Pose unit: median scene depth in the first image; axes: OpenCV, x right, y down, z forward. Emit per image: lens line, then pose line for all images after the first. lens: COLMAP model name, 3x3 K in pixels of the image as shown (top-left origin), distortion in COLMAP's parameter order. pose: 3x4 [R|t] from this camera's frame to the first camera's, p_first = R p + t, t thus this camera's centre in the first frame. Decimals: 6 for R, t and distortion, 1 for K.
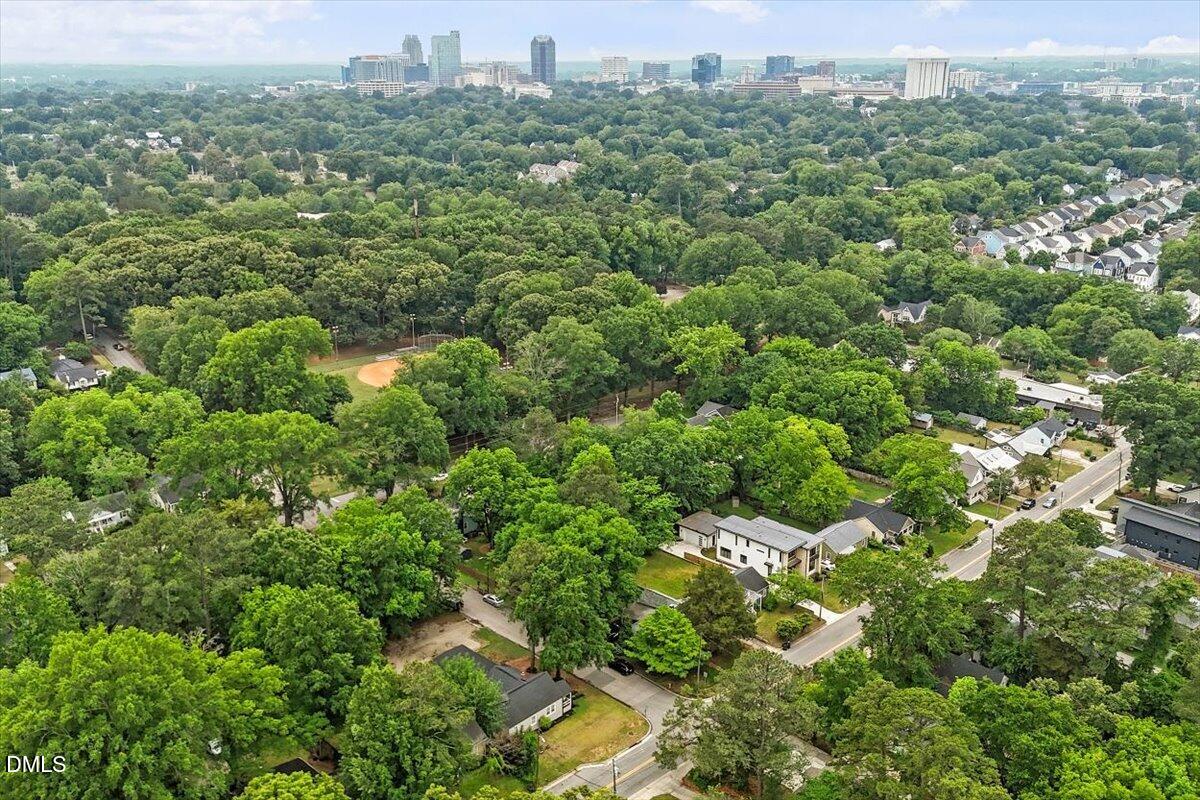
lens RADIAL K [[1036.4, 0, 600.0], [0, 1036.4, 400.0], [0, 0, 1]] dist [0.073375, -0.053786]
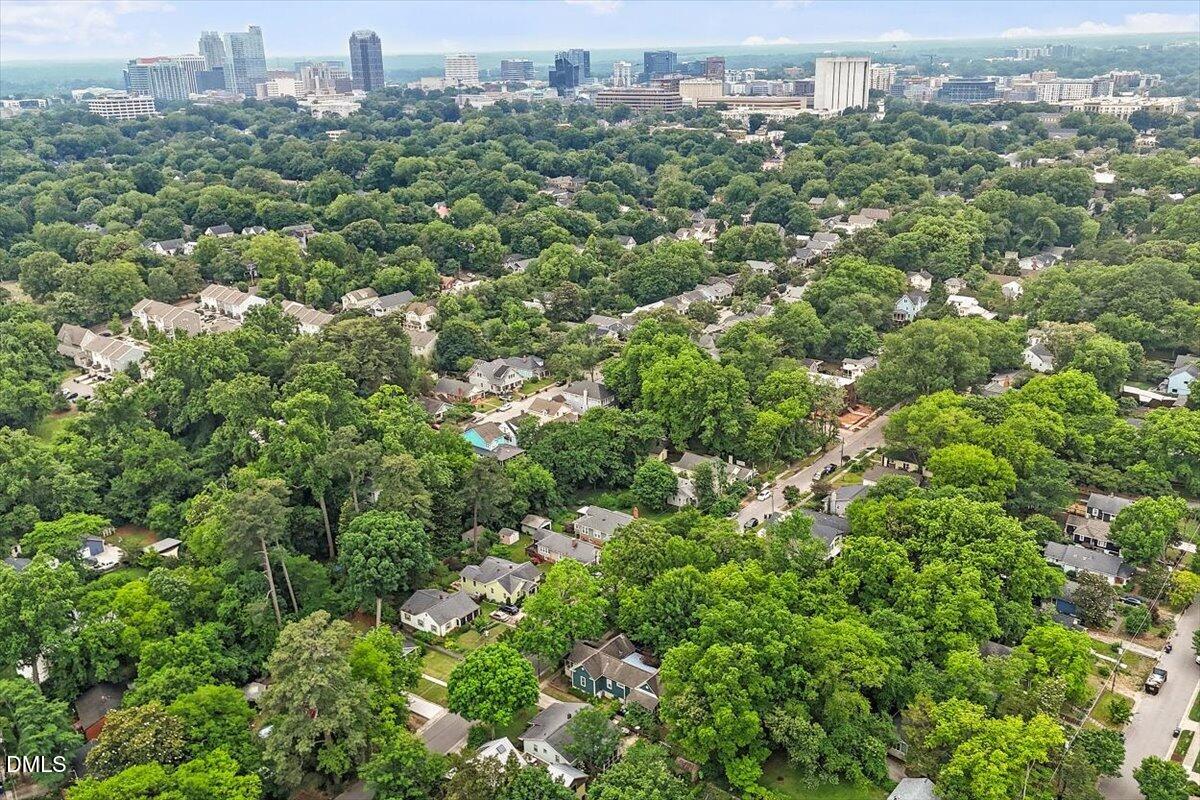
lens RADIAL K [[1036.4, 0, 600.0], [0, 1036.4, 400.0], [0, 0, 1]] dist [0.073375, -0.053786]
pose [[0.995220, -0.047709, 0.085213, 0.059749], [0.046875, 0.998831, 0.011763, -0.093113], [-0.085674, -0.007712, 0.996293, 0.252630]]
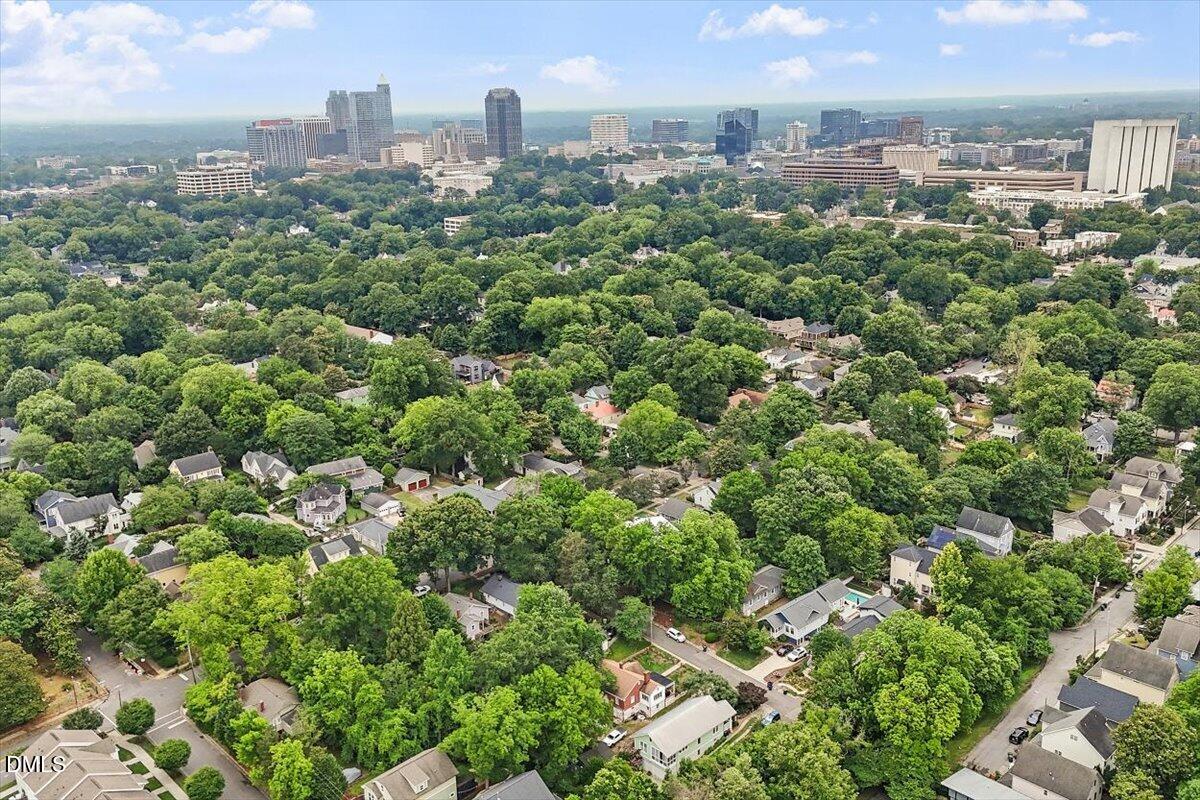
lens RADIAL K [[1016.1, 0, 603.8], [0, 1016.1, 430.5], [0, 0, 1]] dist [0.129534, -0.204518]
pose [[0.999496, -0.010488, -0.029970, 0.043562], [0.010252, 0.999915, -0.008004, -0.157418], [0.030052, 0.007692, 0.999519, 0.436853]]
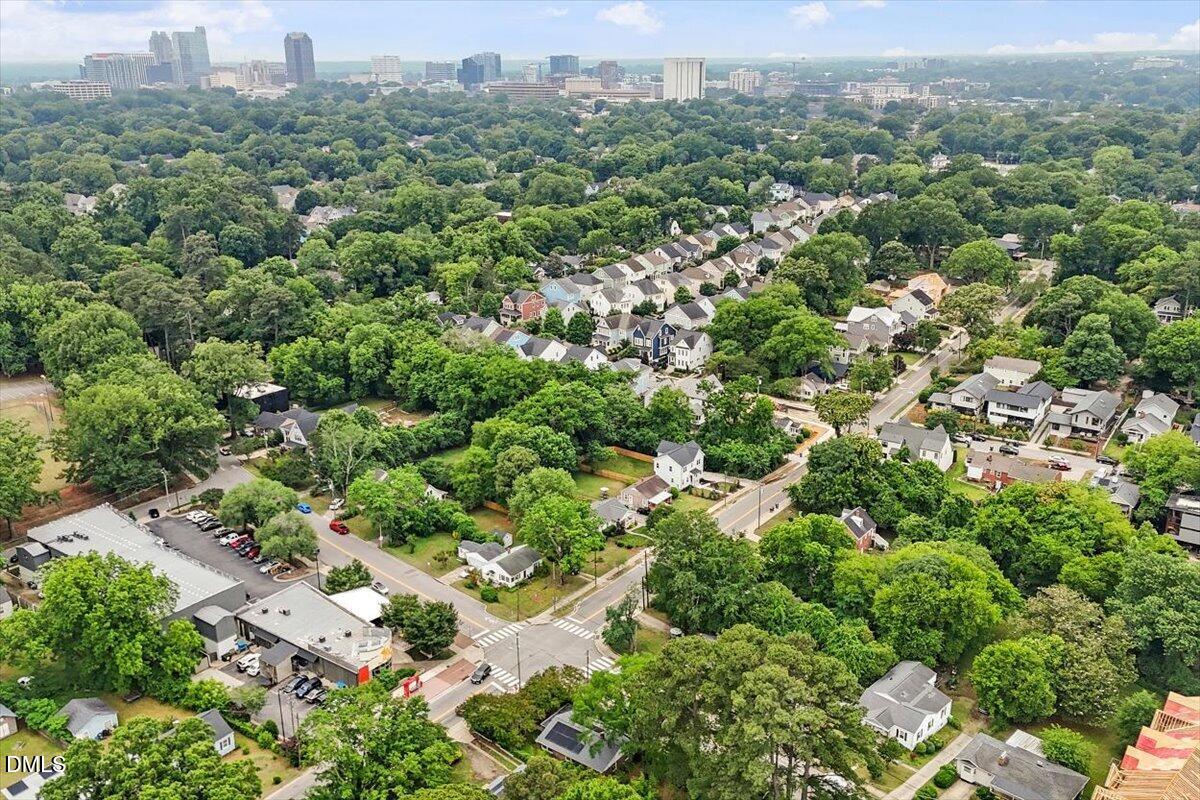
lens RADIAL K [[1036.4, 0, 600.0], [0, 1036.4, 400.0], [0, 0, 1]] dist [0.073375, -0.053786]
pose [[0.990732, -0.045545, 0.127969, 0.104061], [0.045576, 0.998957, 0.002684, -0.024925], [-0.127958, 0.003173, 0.991775, 0.080493]]
